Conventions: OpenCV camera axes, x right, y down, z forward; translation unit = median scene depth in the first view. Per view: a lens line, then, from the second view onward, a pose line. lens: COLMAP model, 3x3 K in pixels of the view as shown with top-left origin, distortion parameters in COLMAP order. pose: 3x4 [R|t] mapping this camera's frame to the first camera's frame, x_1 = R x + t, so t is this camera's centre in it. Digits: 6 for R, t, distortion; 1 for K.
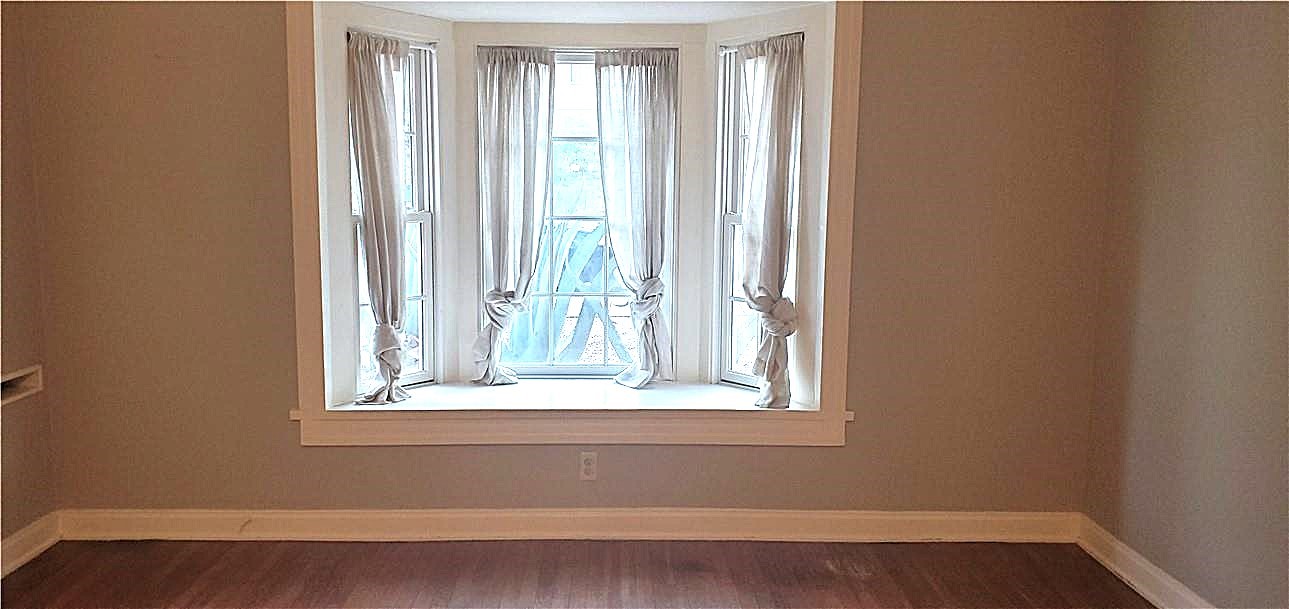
lens RADIAL K [[981.0, 0, 613.9], [0, 981.0, 311.7], [0, 0, 1]] dist [0.105458, -0.287228]
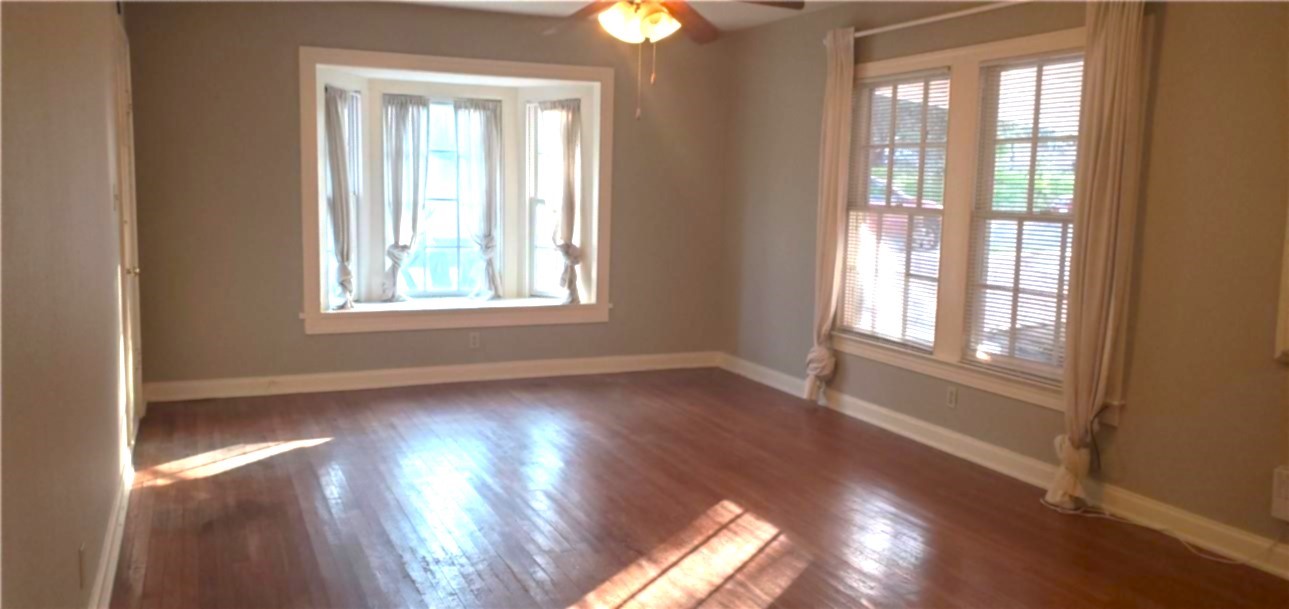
lens RADIAL K [[981.0, 0, 613.9], [0, 981.0, 311.7], [0, 0, 1]] dist [0.105458, -0.287228]
pose [[0.925312, -0.037889, 0.377310, -0.431487], [0.040543, 0.999177, 0.000910, 0.109182], [-0.377034, 0.014455, 0.926086, -0.675917]]
